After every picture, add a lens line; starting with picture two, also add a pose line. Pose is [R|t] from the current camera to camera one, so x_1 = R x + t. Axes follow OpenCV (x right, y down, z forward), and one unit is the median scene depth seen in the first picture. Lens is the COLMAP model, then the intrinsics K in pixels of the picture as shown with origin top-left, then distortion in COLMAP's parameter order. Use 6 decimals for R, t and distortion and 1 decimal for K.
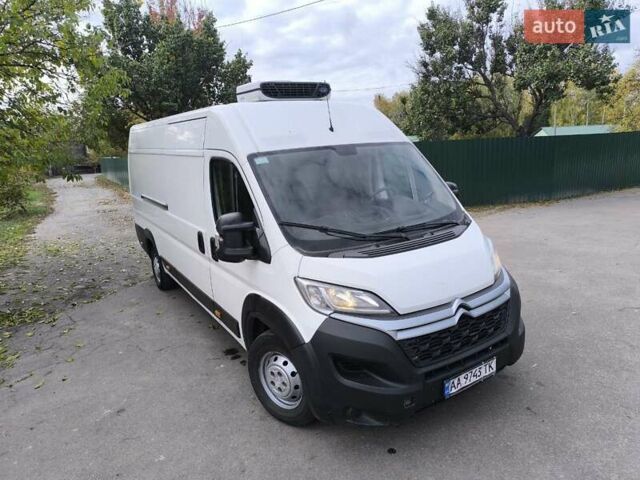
lens RADIAL K [[439.6, 0, 319.0], [0, 439.6, 234.7], [0, 0, 1]] dist [0.009094, -0.005664]
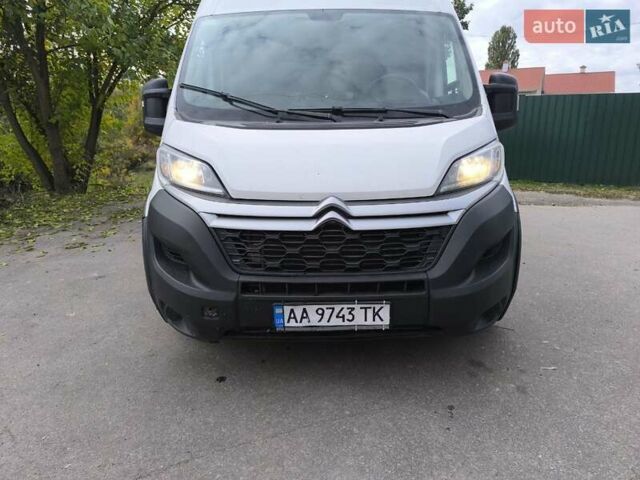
lens RADIAL K [[433.3, 0, 313.6], [0, 433.3, 237.6], [0, 0, 1]] dist [0.048769, -0.054576]
pose [[0.842304, 0.179760, -0.508144, 0.488906], [-0.148794, 0.983662, 0.101336, 0.111087], [0.518058, -0.009747, 0.855290, 0.329042]]
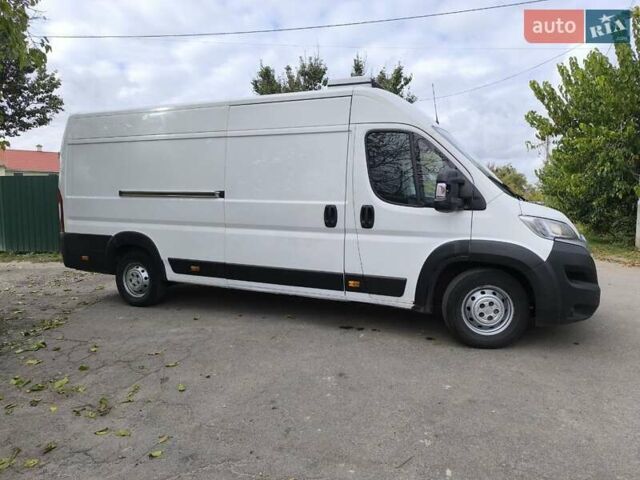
lens RADIAL K [[444.3, 0, 320.0], [0, 444.3, 240.0], [0, 0, 1]] dist [0.022835, -0.021553]
pose [[0.829056, 0.007890, 0.559109, -0.963376], [0.067923, 0.991075, -0.114702, 0.210598], [-0.555024, 0.133071, 0.821121, 0.202590]]
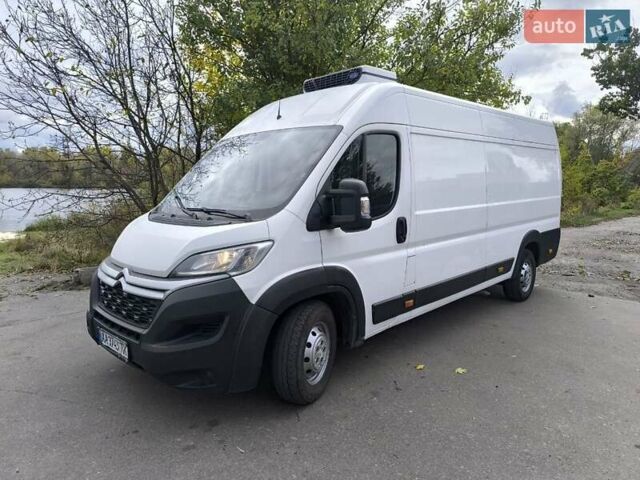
lens RADIAL K [[444.3, 0, 320.0], [0, 444.3, 240.0], [0, 0, 1]] dist [0.022835, -0.021553]
pose [[0.236788, 0.174123, -0.955831, 1.098656], [-0.214409, 0.968919, 0.123392, -0.114459], [0.947608, 0.175721, 0.266762, 0.878940]]
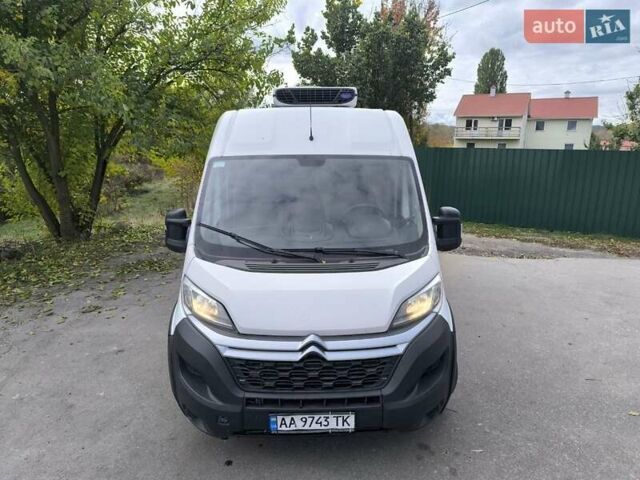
lens RADIAL K [[439.6, 0, 319.0], [0, 439.6, 234.7], [0, 0, 1]] dist [0.009094, -0.005664]
pose [[0.855390, 0.164382, -0.491210, 0.570188], [-0.154765, 0.986098, 0.060487, -0.089778], [0.494324, 0.024282, 0.868939, 0.160844]]
